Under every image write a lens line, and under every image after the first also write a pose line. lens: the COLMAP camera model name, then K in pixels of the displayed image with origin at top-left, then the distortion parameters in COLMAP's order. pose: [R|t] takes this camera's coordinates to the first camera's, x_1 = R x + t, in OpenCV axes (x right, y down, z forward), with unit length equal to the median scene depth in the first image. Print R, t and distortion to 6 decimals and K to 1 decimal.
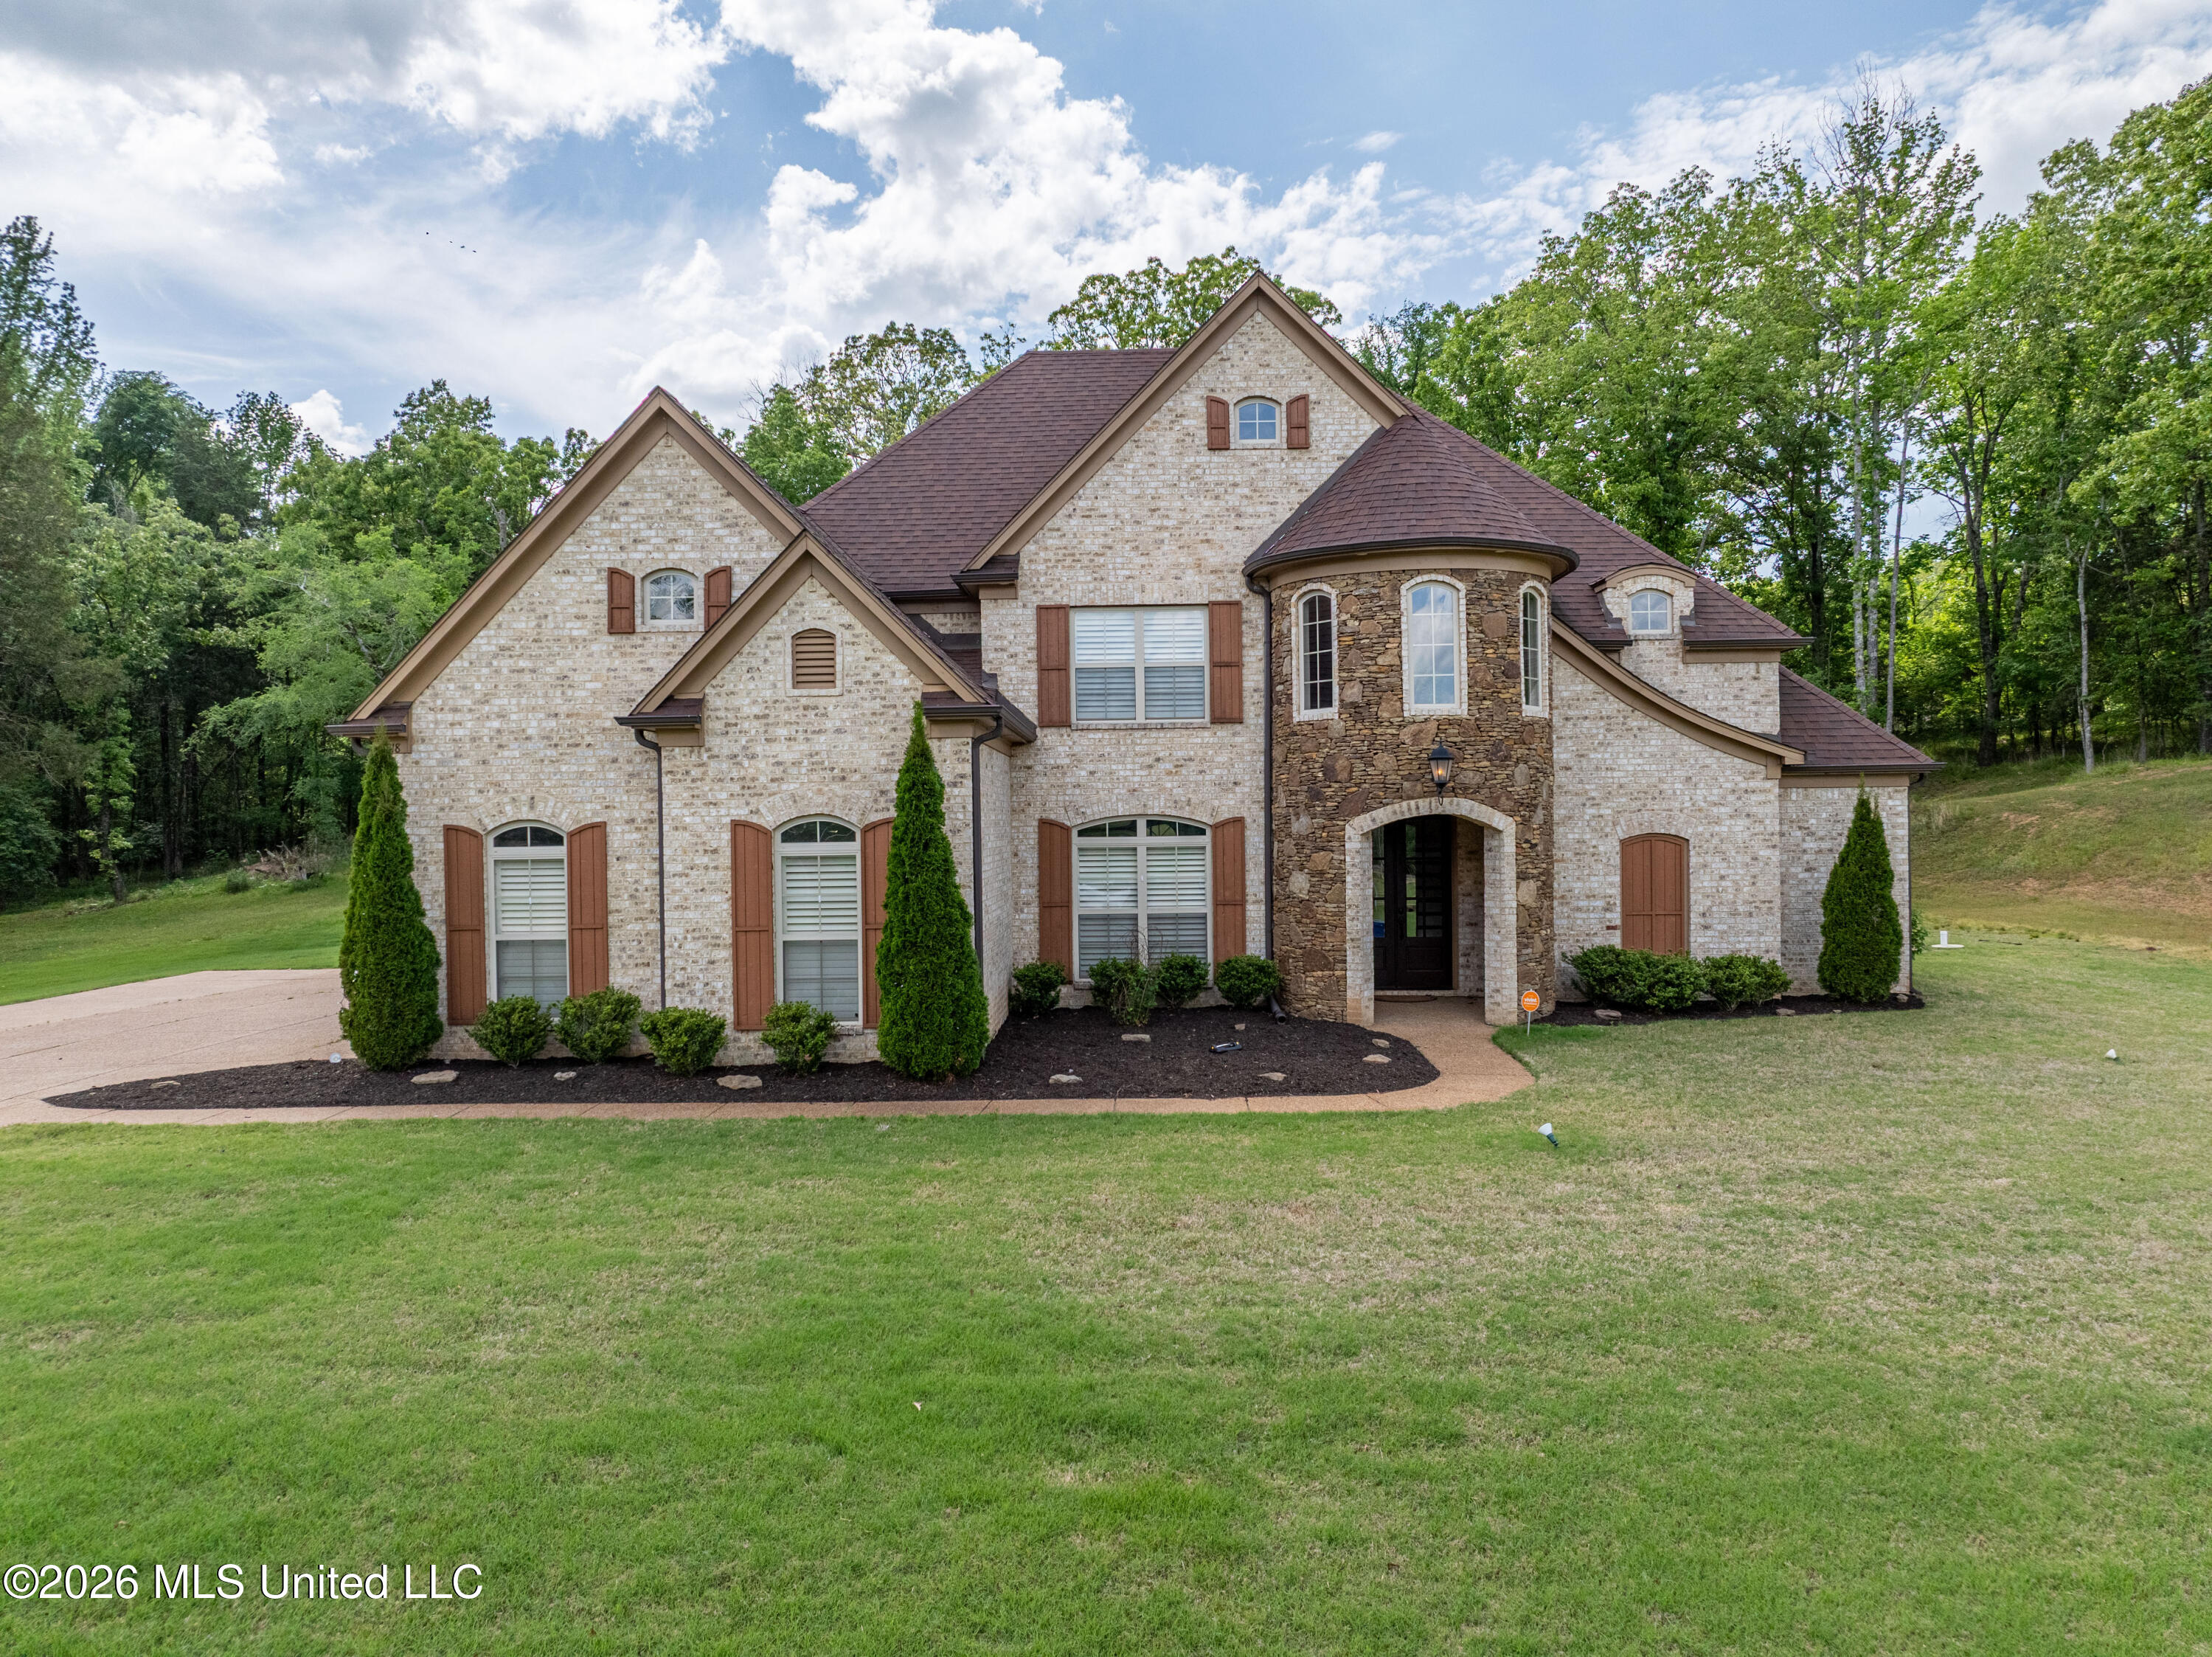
lens RADIAL K [[1562.6, 0, 1114.0], [0, 1562.6, 829.1], [0, 0, 1]] dist [-0.045372, 0.010797]
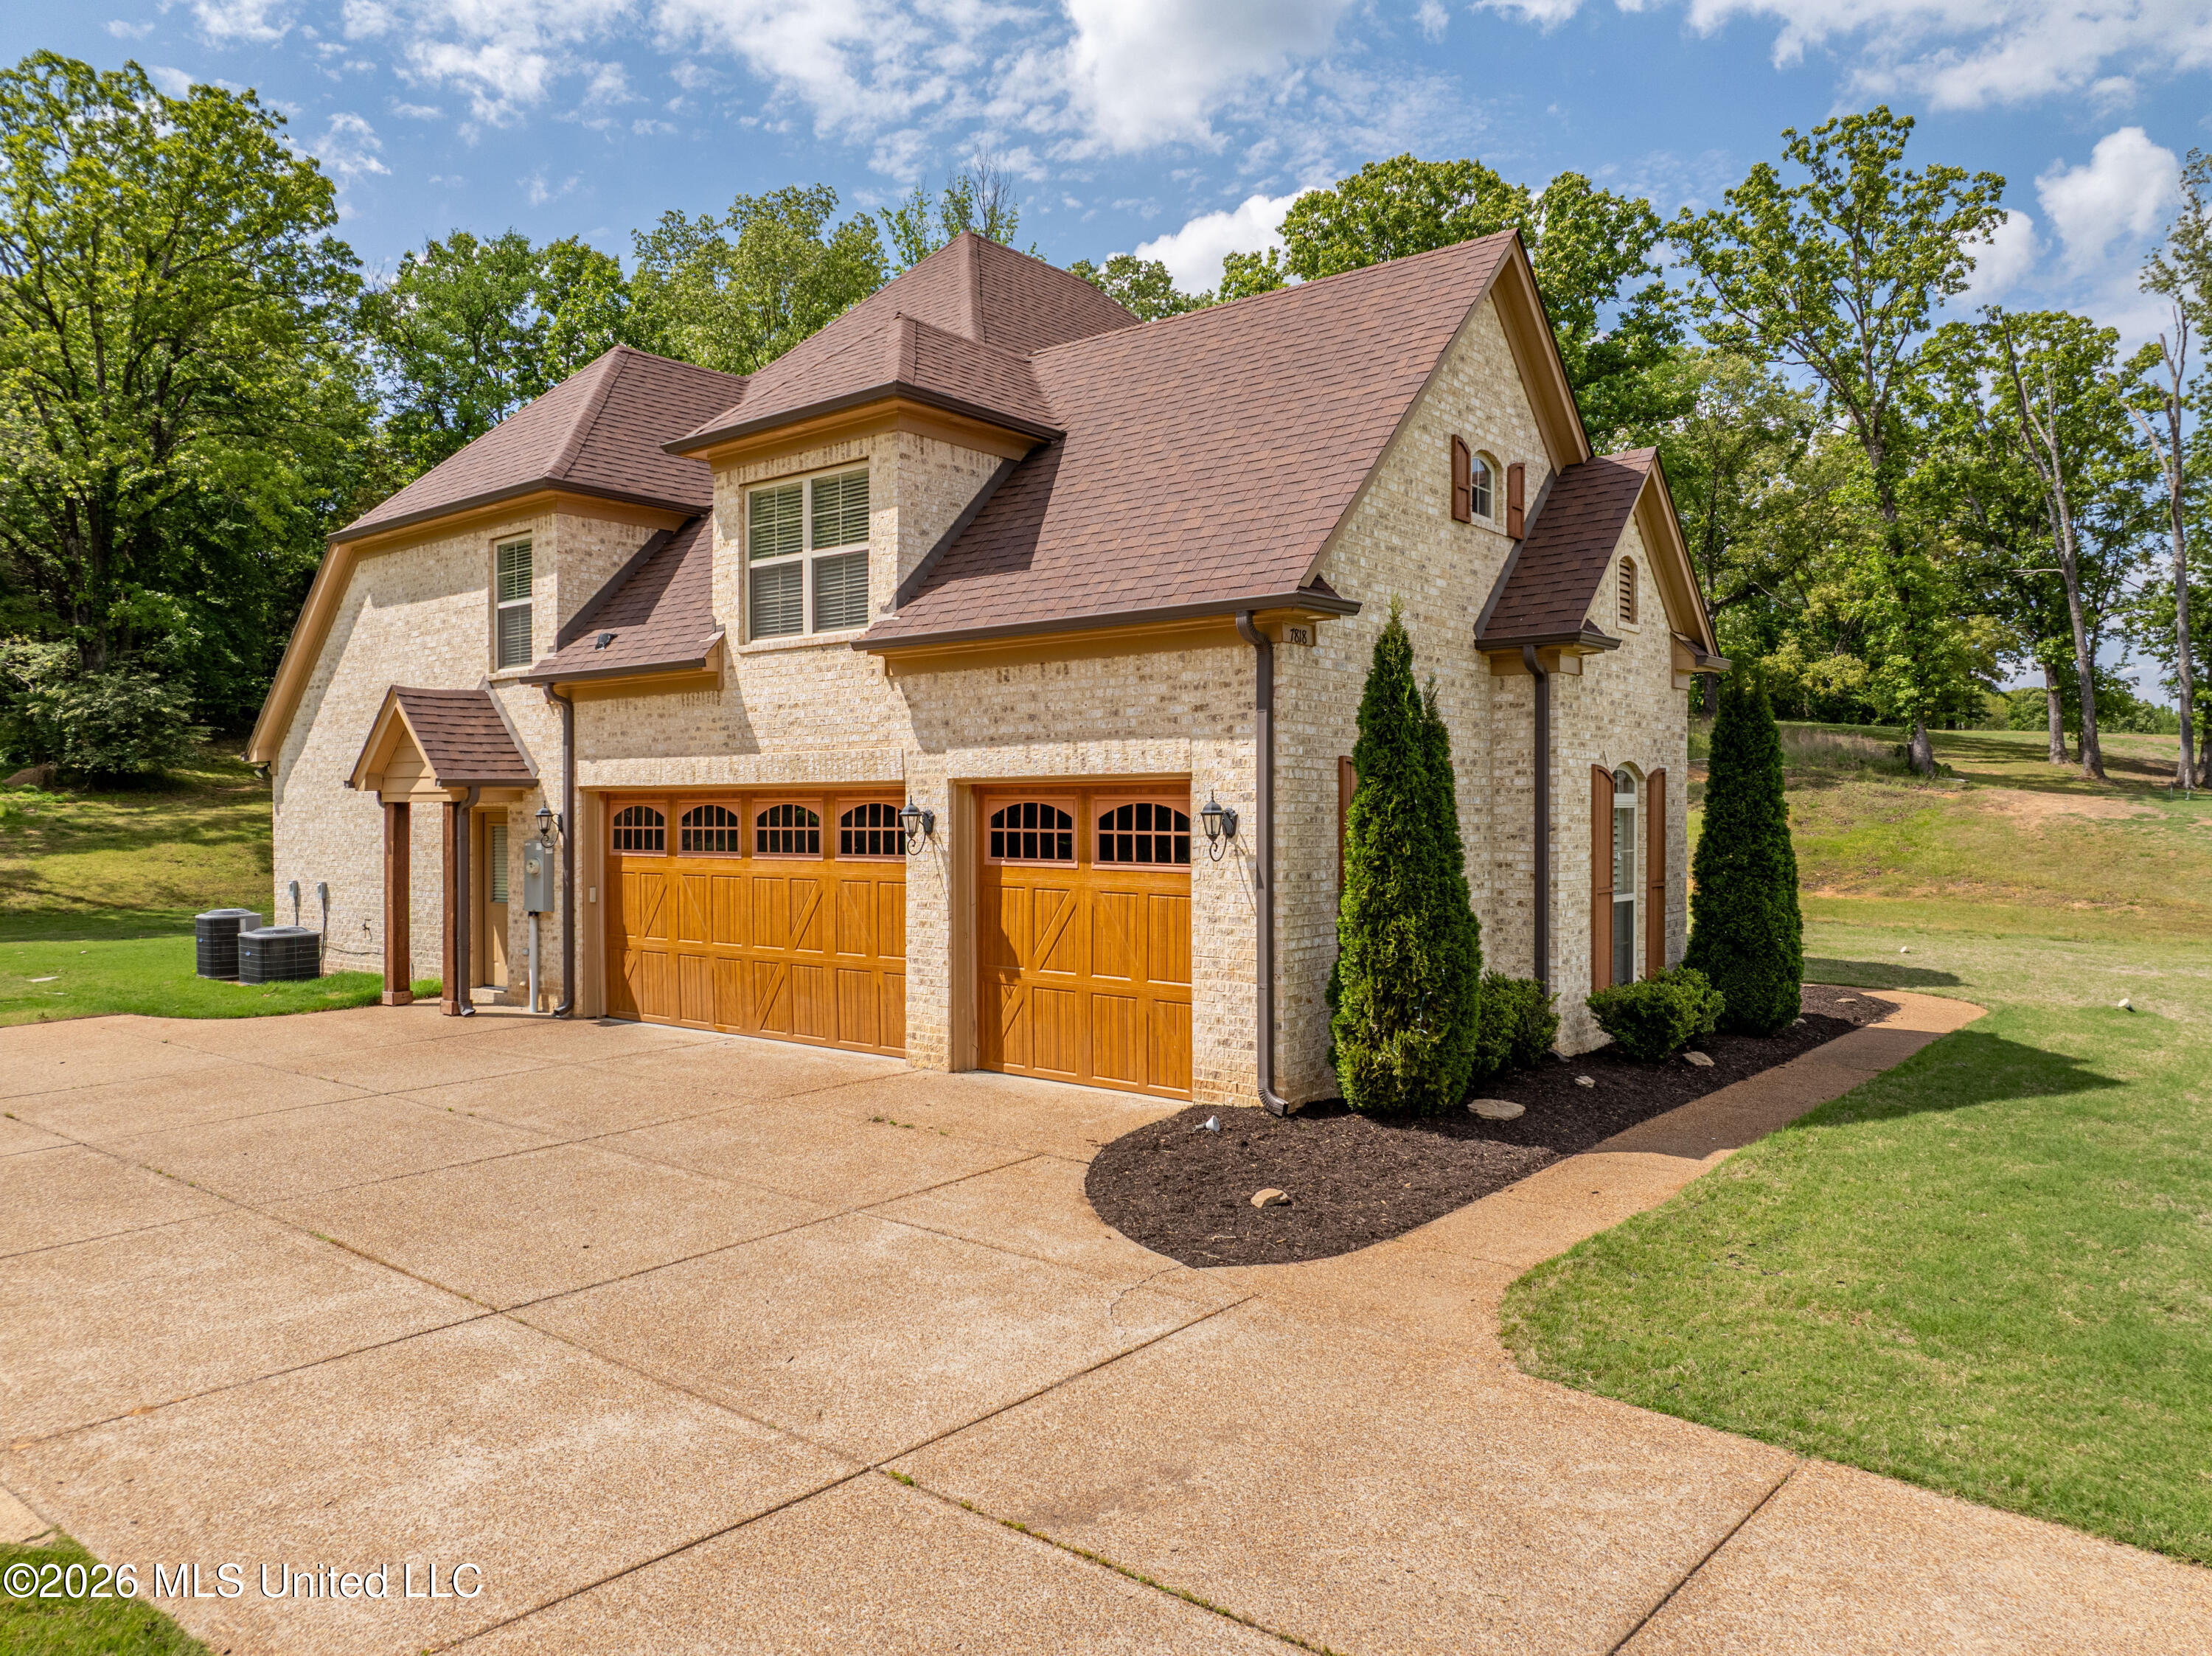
lens RADIAL K [[1562.3, 0, 1101.4], [0, 1562.3, 823.6], [0, 0, 1]] dist [-0.045372, 0.010797]
pose [[0.606399, 0.008369, 0.795116, -0.876878], [-0.003967, 0.999964, -0.007500, 0.027375], [-0.795150, 0.001394, 0.606411, 0.558770]]
